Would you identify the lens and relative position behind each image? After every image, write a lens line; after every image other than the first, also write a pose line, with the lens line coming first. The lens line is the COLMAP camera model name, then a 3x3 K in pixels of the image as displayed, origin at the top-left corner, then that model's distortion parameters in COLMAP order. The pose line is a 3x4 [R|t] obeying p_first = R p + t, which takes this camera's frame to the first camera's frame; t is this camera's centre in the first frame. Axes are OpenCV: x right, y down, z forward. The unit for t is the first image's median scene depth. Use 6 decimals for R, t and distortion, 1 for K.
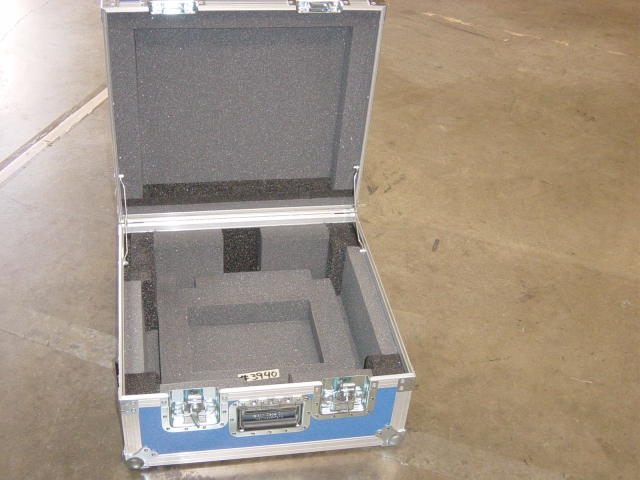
lens RADIAL K [[857.4, 0, 320.0], [0, 857.4, 240.0], [0, 0, 1]] dist [-0.123191, 0.008129]
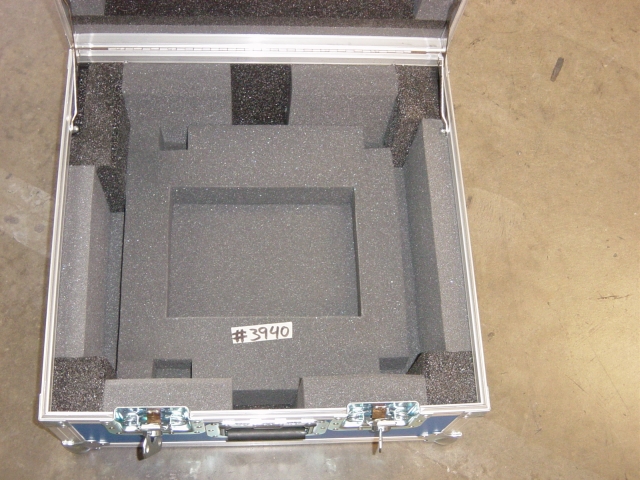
lens RADIAL K [[857.4, 0, 320.0], [0, 857.4, 240.0], [0, 0, 1]] dist [-0.123191, 0.008129]
pose [[0.991025, 0.127310, -0.040774, -0.006497], [-0.091428, 0.868016, 0.488046, -0.215108], [0.097526, -0.479938, 0.871865, 0.393210]]
